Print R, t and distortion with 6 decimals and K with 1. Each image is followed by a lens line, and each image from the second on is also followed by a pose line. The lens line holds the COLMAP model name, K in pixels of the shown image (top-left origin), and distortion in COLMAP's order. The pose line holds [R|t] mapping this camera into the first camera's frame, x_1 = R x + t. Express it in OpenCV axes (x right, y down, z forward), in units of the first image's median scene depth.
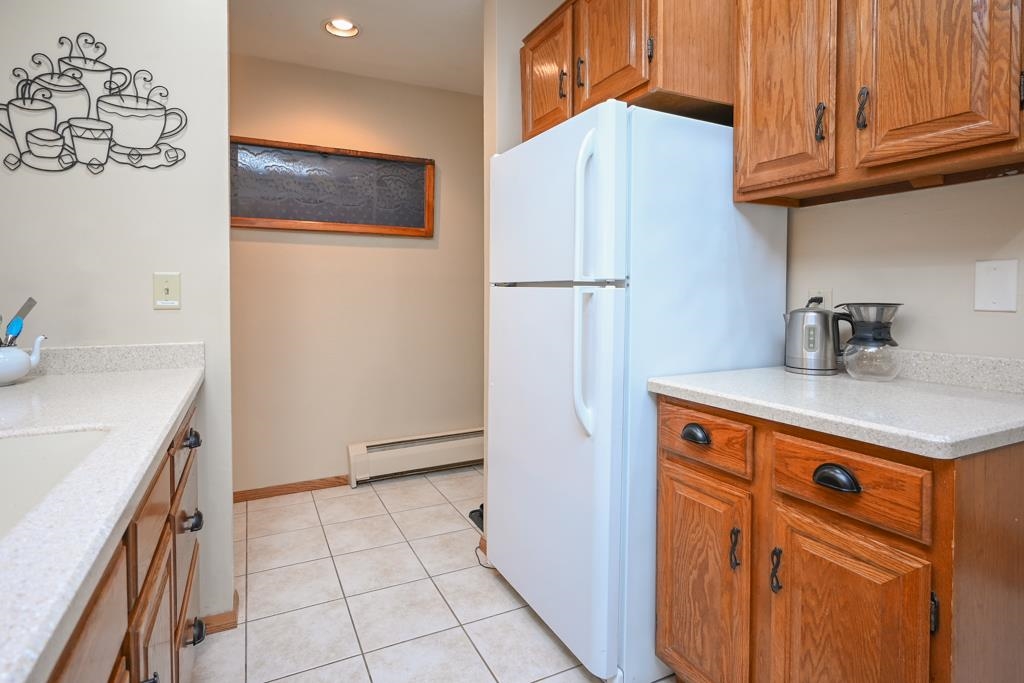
lens RADIAL K [[516.4, 0, 485.0], [0, 516.4, 301.6], [0, 0, 1]] dist [-0.006114, 0.001997]
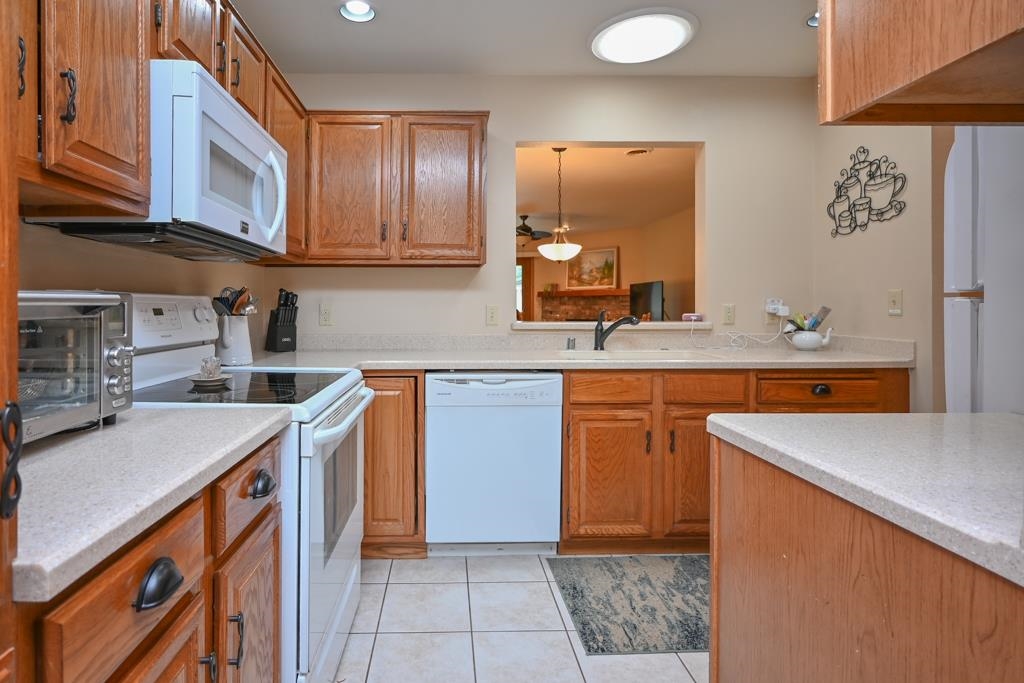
lens RADIAL K [[516.4, 0, 469.3], [0, 516.4, 315.3], [0, 0, 1]] dist [-0.006114, 0.001997]
pose [[-0.396820, 0.021237, -0.917651, 1.519754], [-0.013522, 0.999489, 0.028979, -0.014109], [0.917797, 0.023908, -0.396330, 0.622653]]
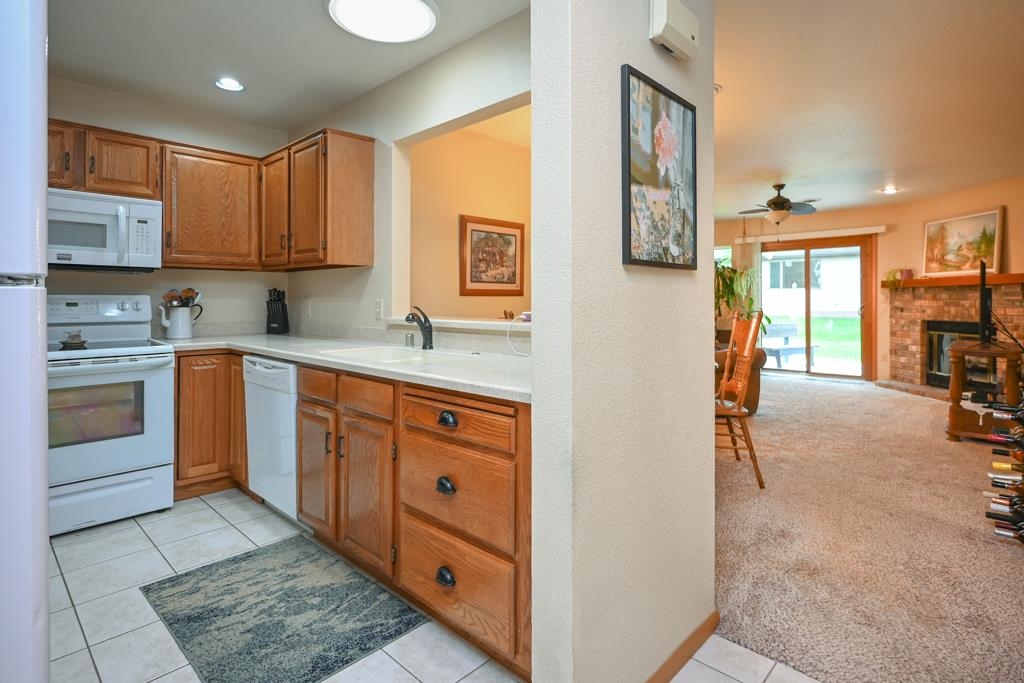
lens RADIAL K [[516.4, 0, 510.3], [0, 516.4, 300.1], [0, 0, 1]] dist [-0.006114, 0.001997]
pose [[-0.926207, 0.004687, -0.376986, -0.255646], [-0.002849, 0.999807, 0.019430, -0.045581], [0.377005, 0.019070, -0.926015, 2.300901]]
